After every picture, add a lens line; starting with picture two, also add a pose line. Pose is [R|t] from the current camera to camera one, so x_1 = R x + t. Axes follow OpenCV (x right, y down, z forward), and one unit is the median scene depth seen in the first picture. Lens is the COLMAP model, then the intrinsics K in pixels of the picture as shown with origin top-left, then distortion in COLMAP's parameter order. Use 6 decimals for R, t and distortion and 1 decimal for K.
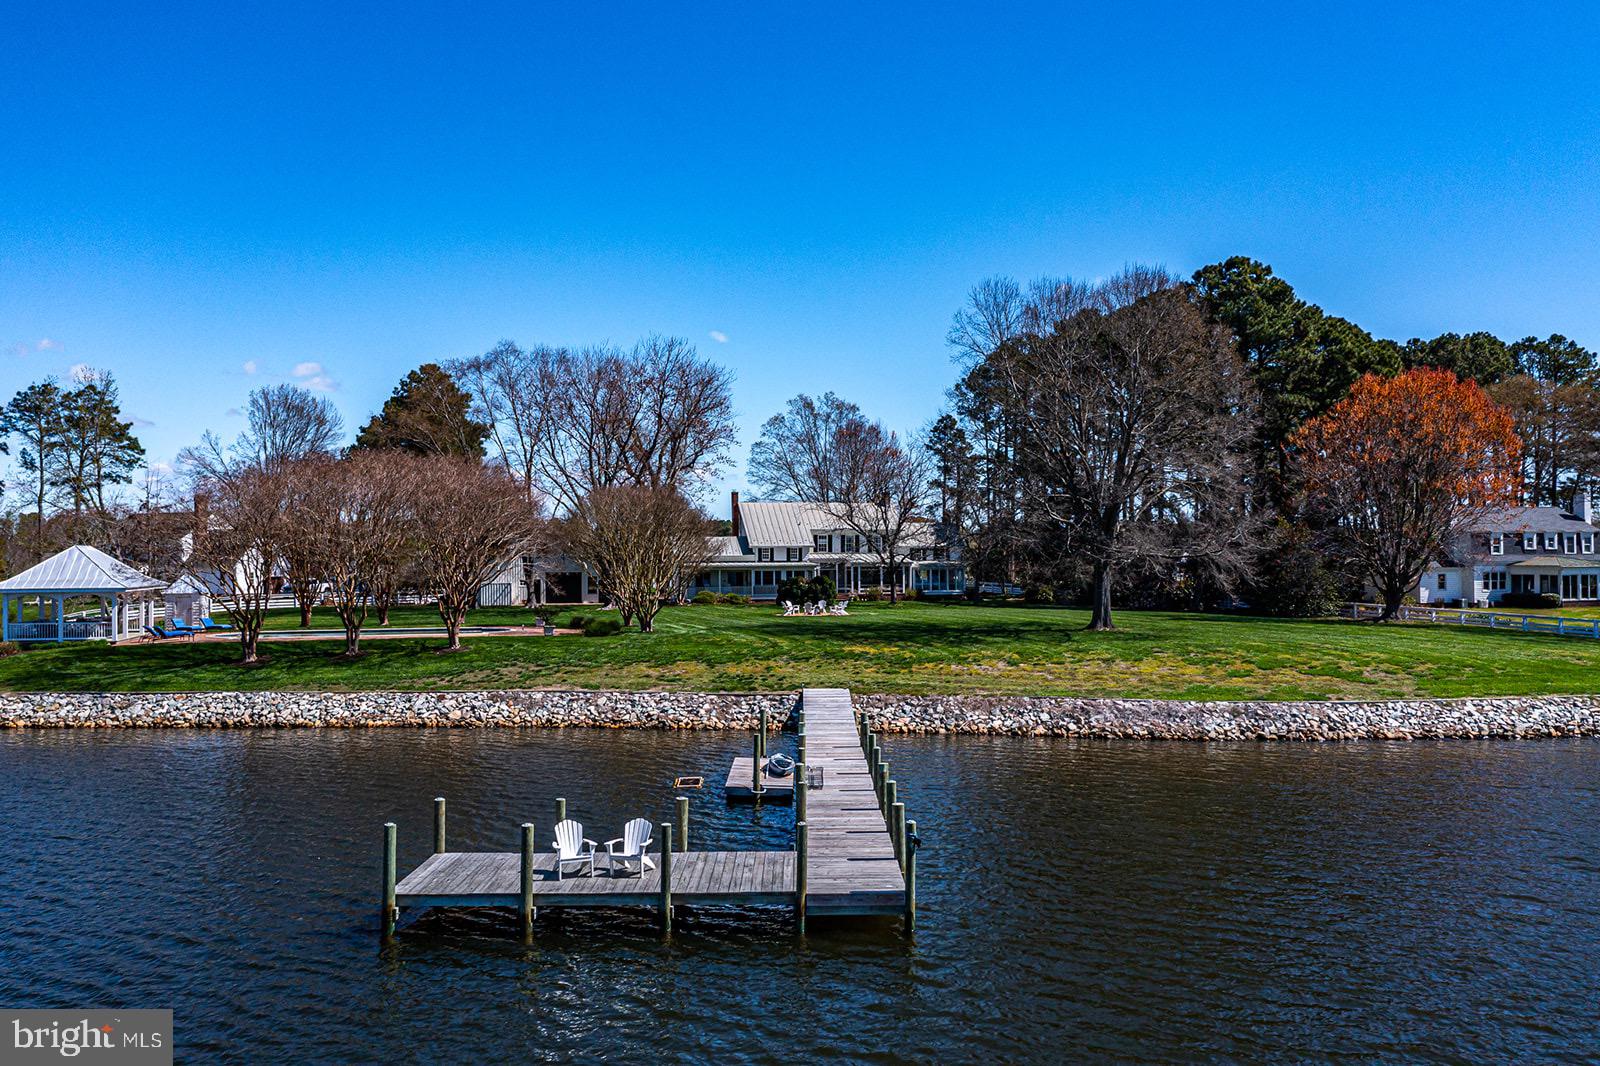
lens RADIAL K [[1287.5, 0, 794.1], [0, 1287.5, 533.9], [0, 0, 1]] dist [-0.004558, -0.003013]
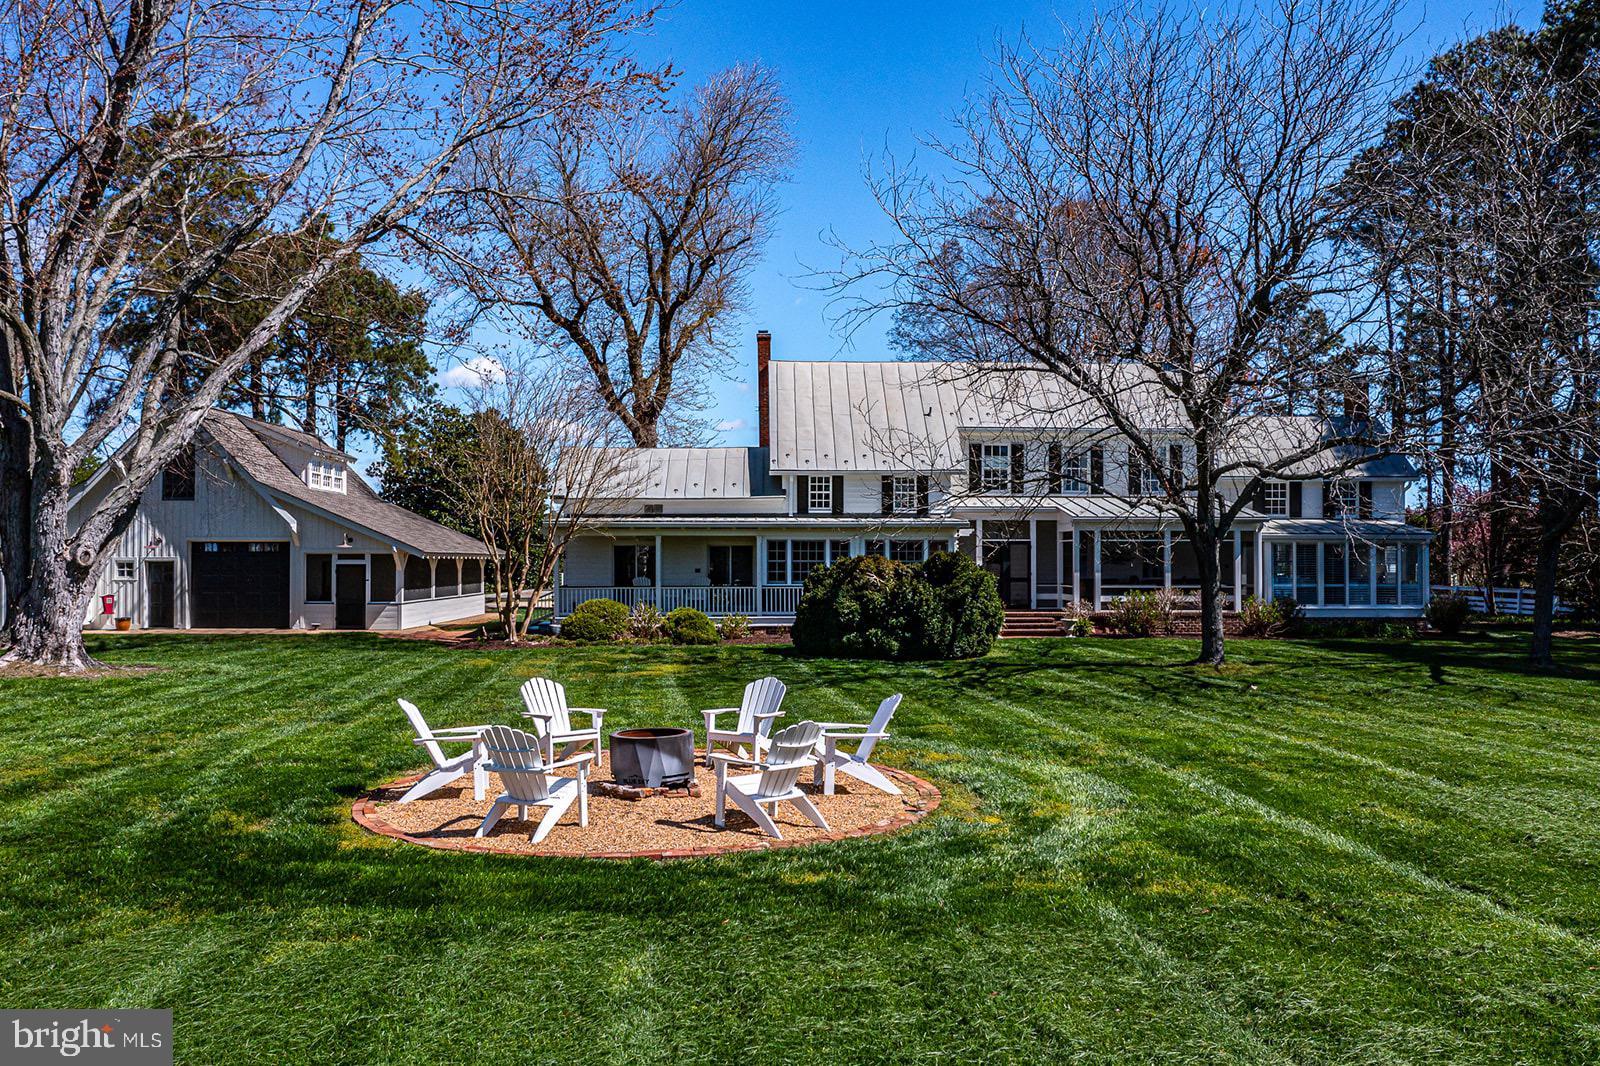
lens RADIAL K [[1287.5, 0, 810.4], [0, 1287.5, 522.3], [0, 0, 1]] dist [-0.004558, -0.003013]
pose [[0.978660, 0.002981, -0.205463, 0.046129], [-0.004209, 0.999976, -0.005543, 0.025088], [0.205442, 0.006289, 0.978649, 0.657188]]
